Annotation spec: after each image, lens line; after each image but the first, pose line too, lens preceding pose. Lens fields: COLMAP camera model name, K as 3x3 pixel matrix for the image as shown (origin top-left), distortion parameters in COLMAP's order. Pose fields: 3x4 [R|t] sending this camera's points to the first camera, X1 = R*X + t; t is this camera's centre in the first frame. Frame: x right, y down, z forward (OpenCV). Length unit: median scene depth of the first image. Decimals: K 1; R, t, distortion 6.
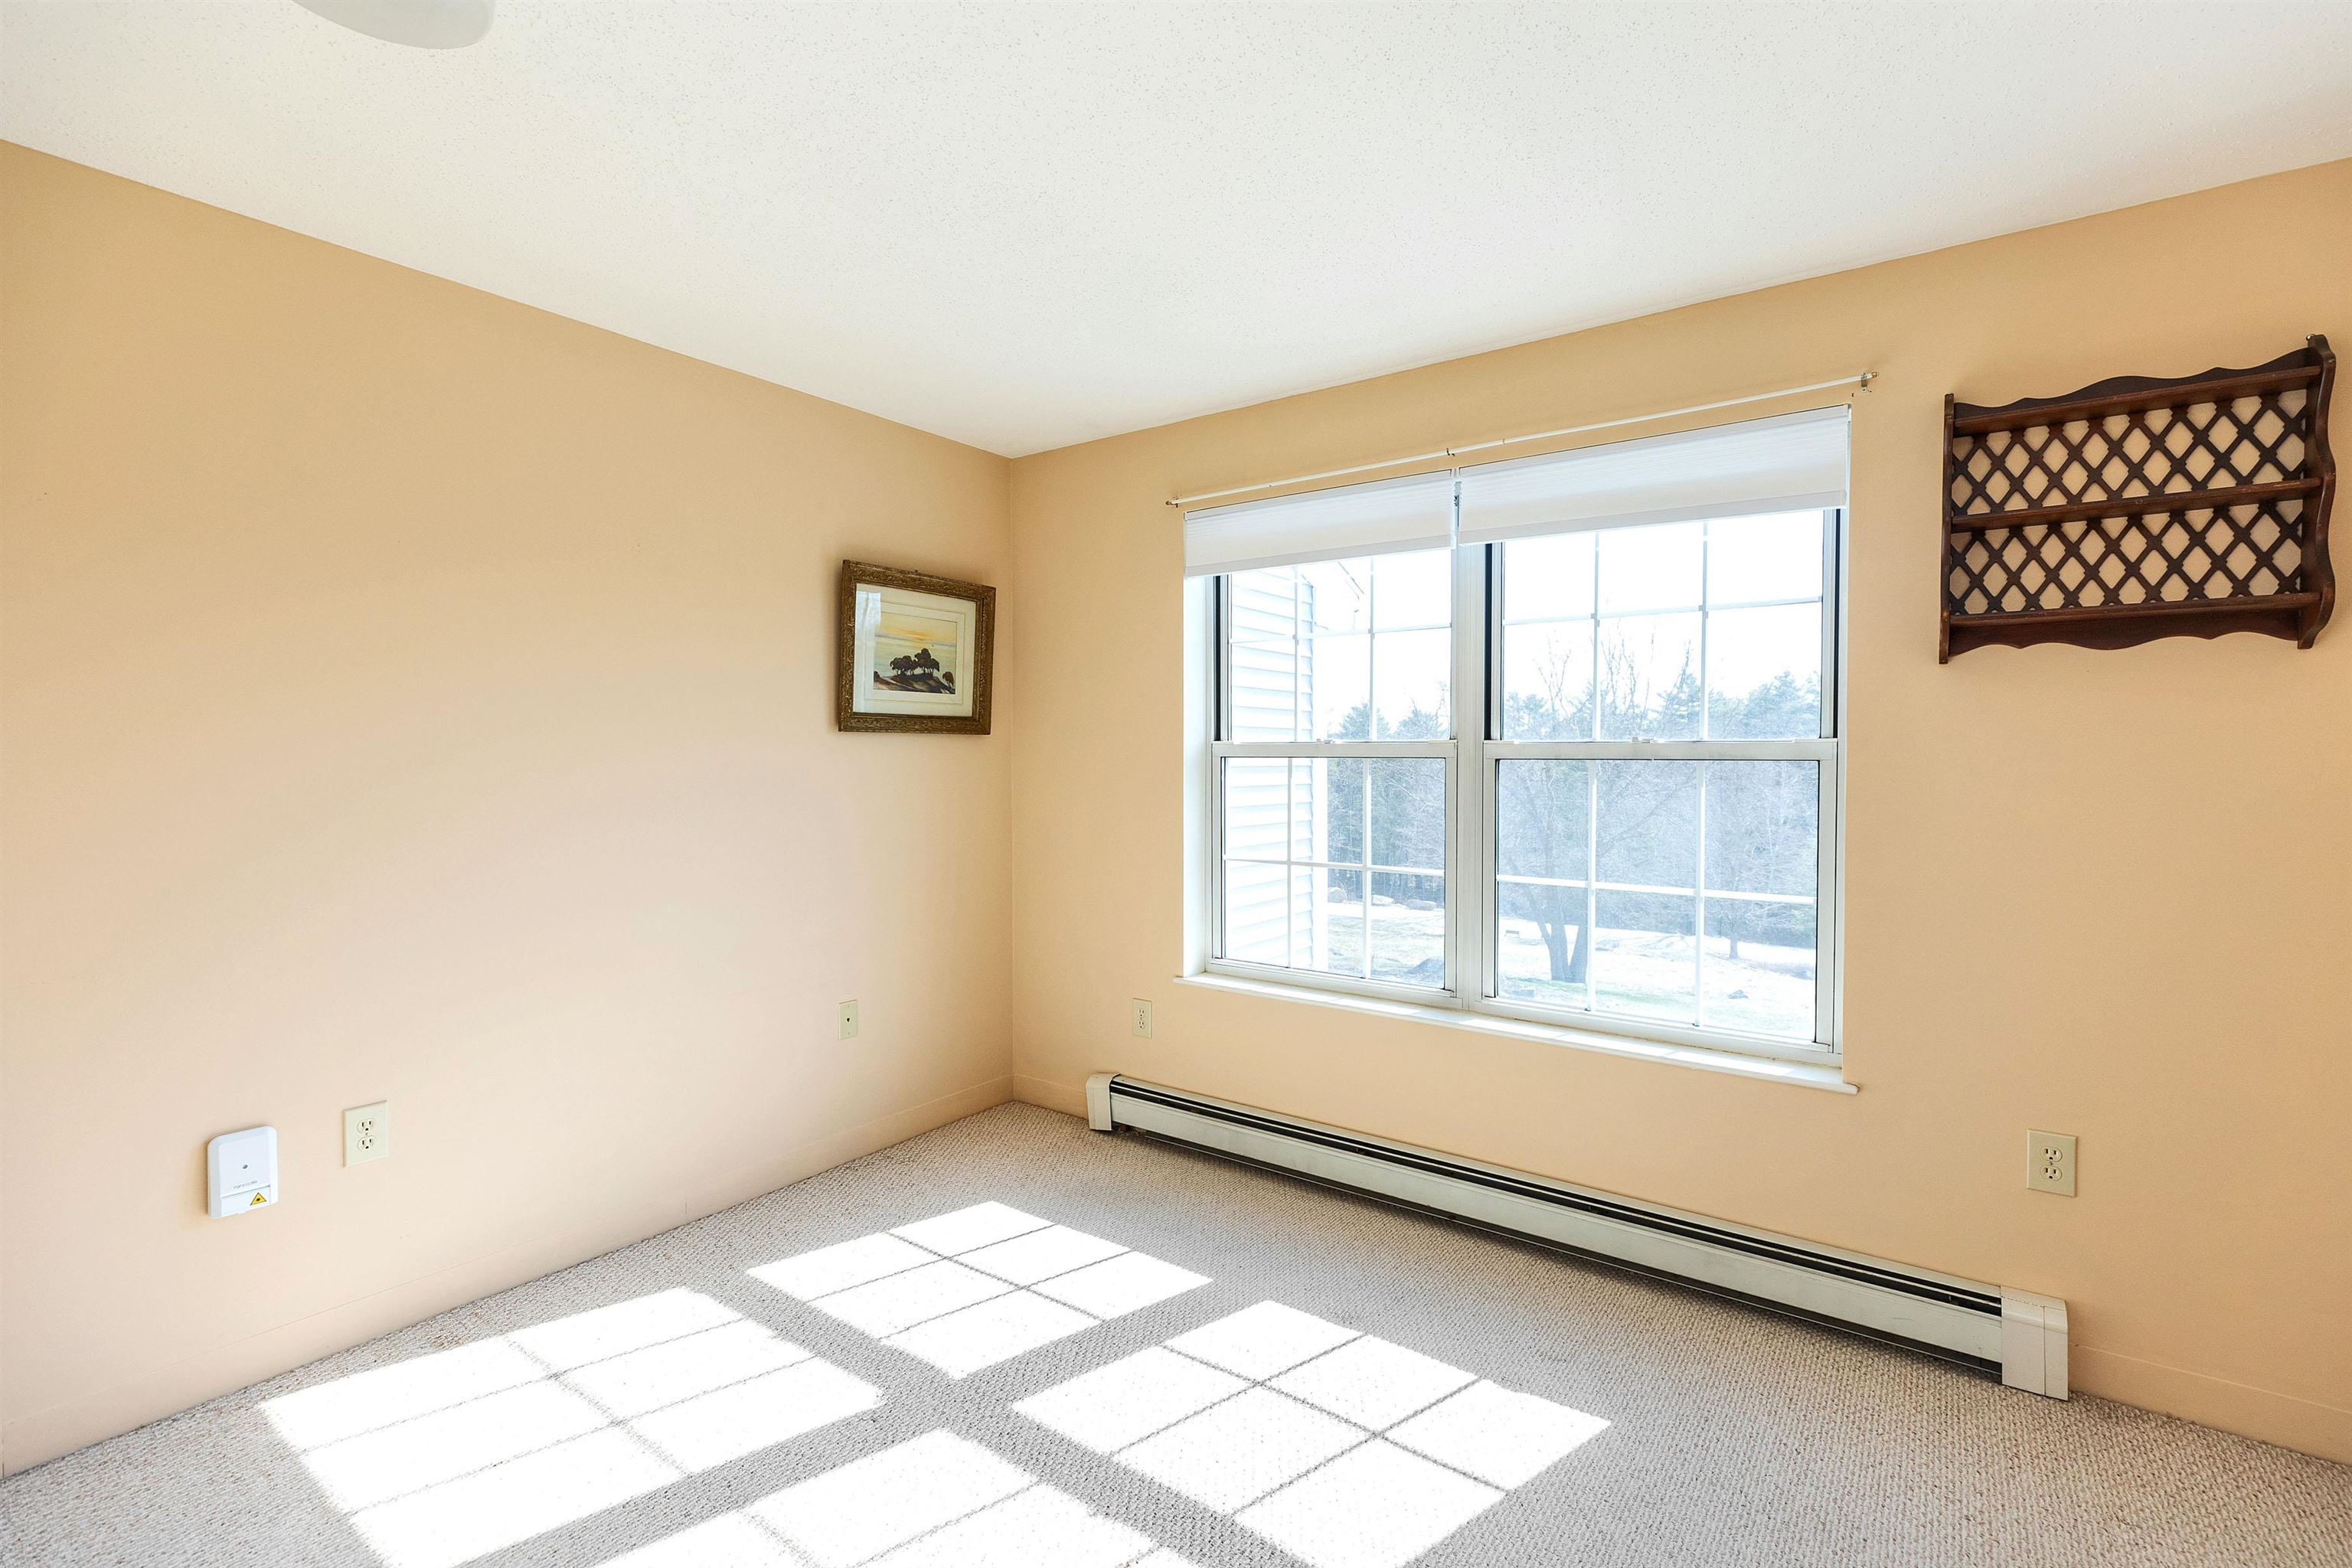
lens RADIAL K [[1068.5, 0, 1176.0], [0, 1068.5, 784.0], [0, 0, 1]] dist [0.002043, 0.000185]
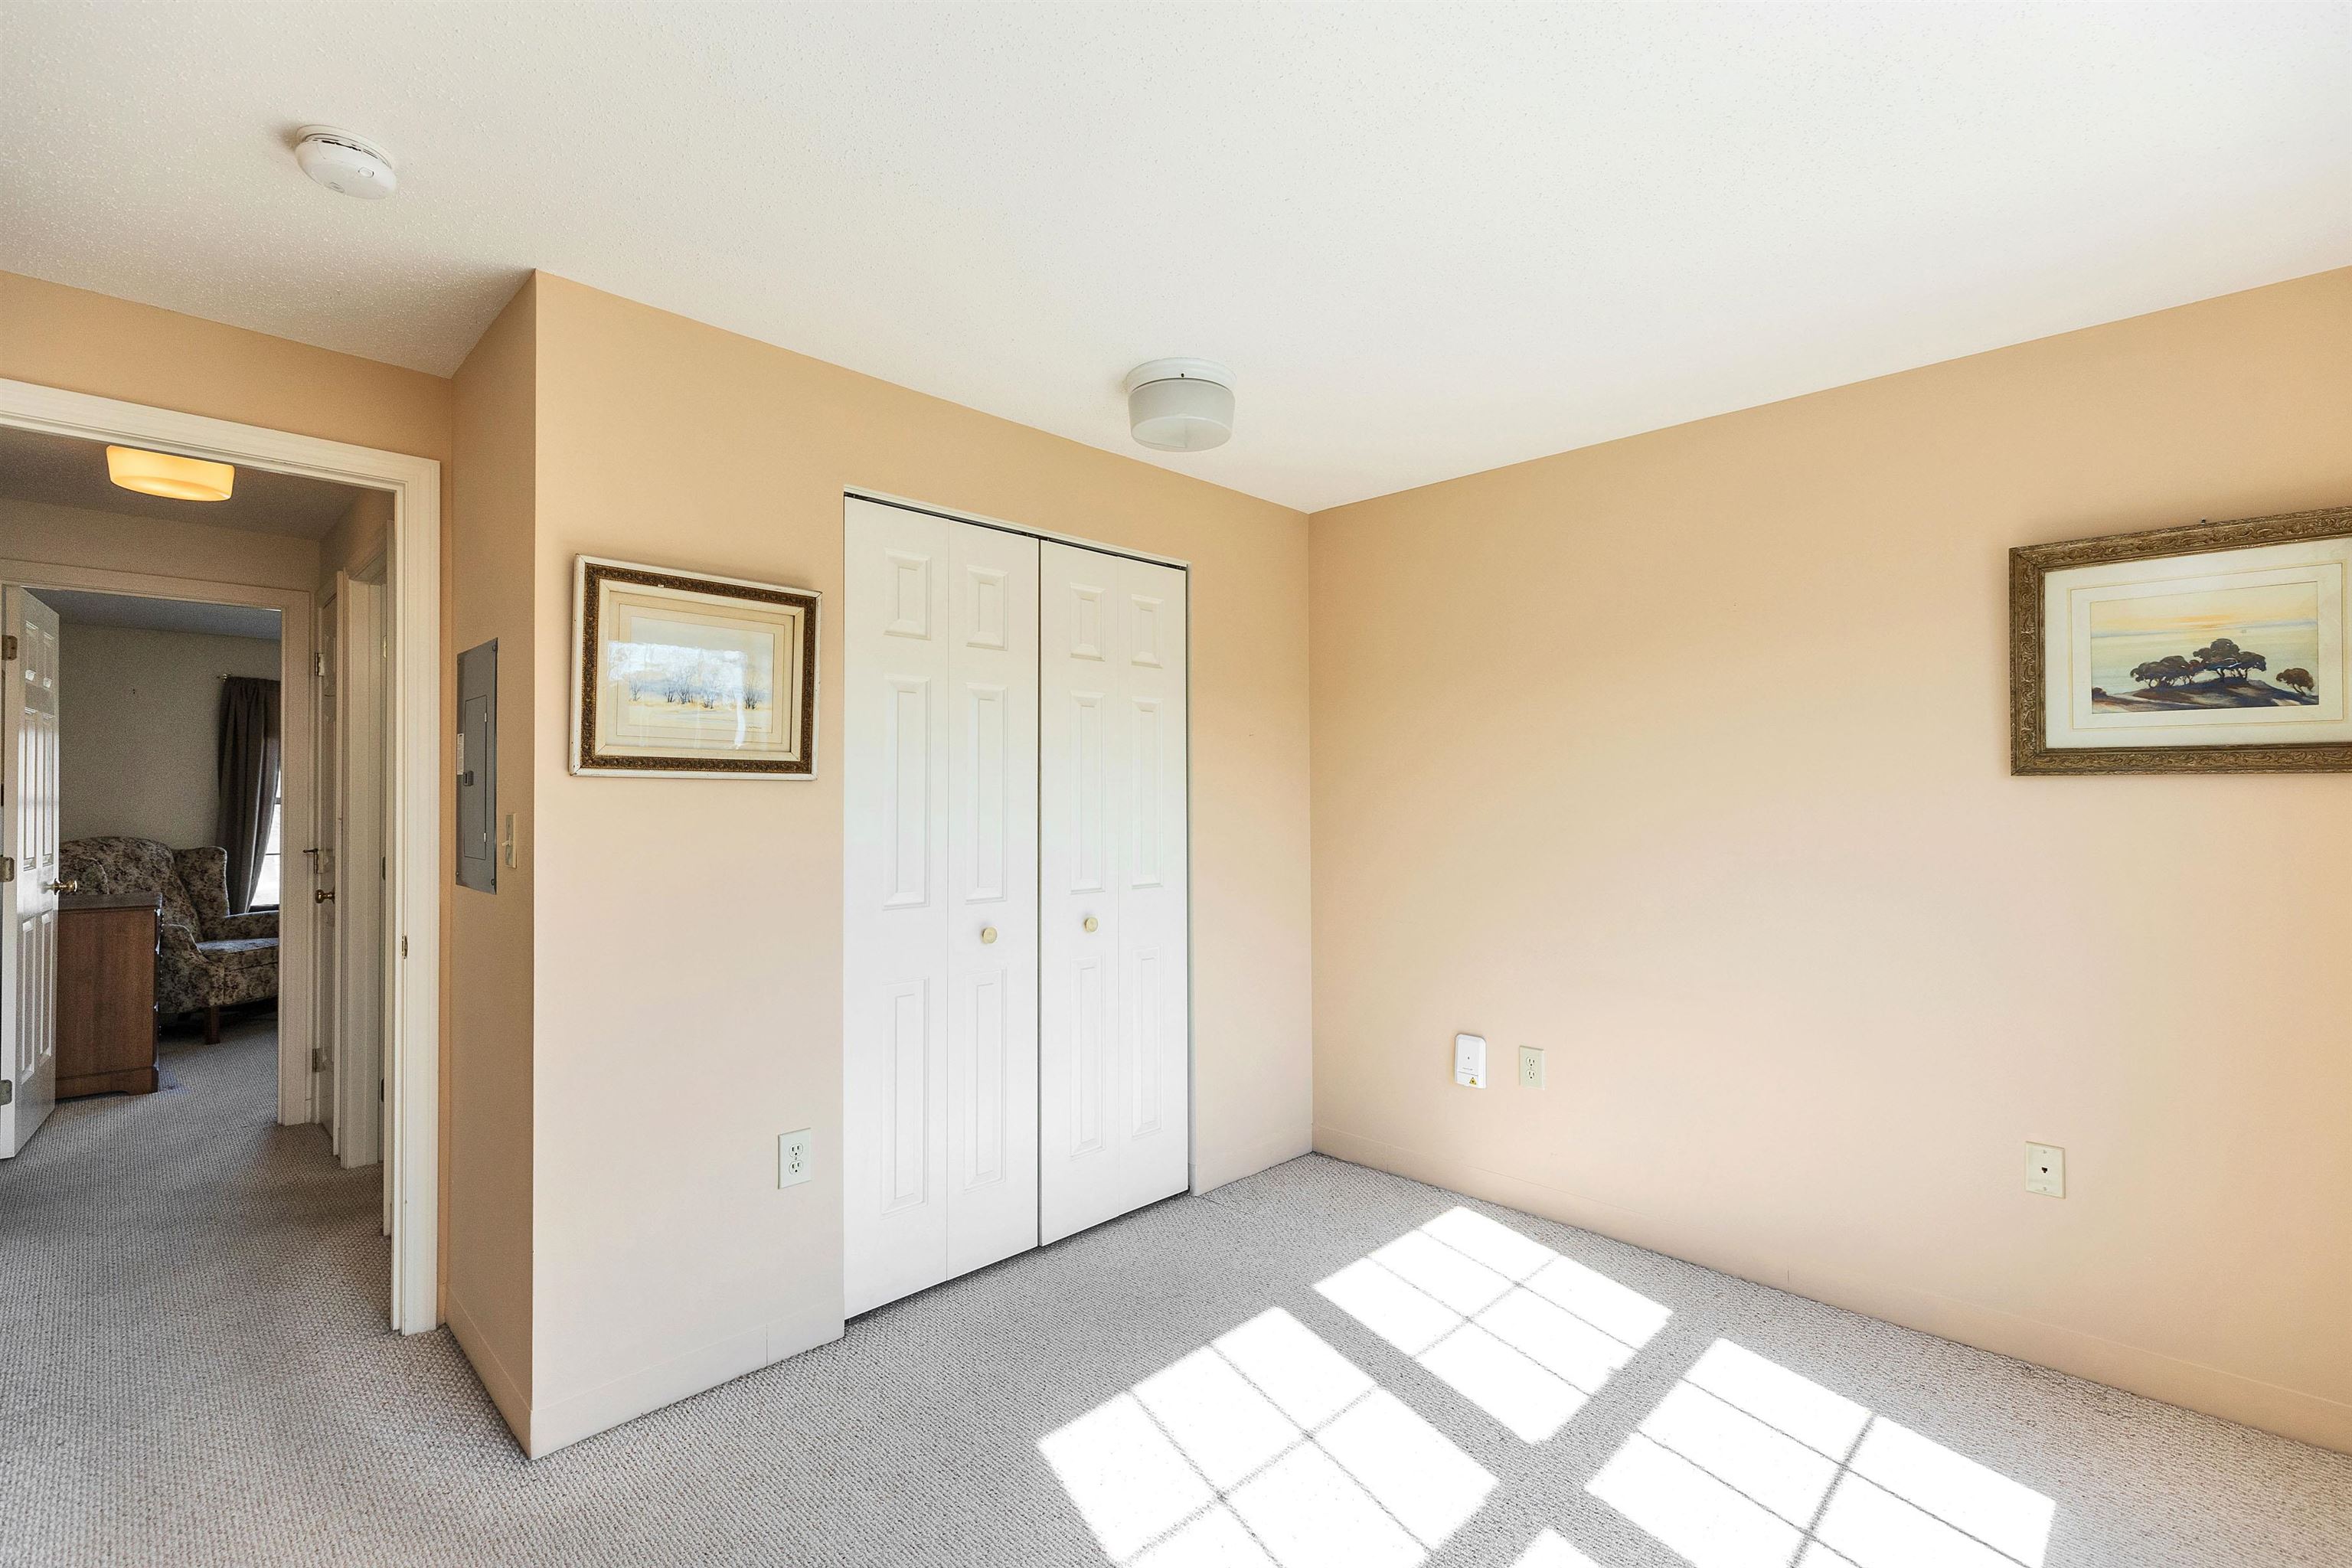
lens RADIAL K [[1041.7, 0, 1180.0], [0, 1041.7, 797.4], [0, 0, 1]] dist [0.001704, -0.000028]
pose [[-0.150638, -0.002957, -0.988585, 0.562765], [-0.032954, 0.999455, 0.002032, -0.017941], [0.988040, 0.032883, -0.150653, 0.595885]]
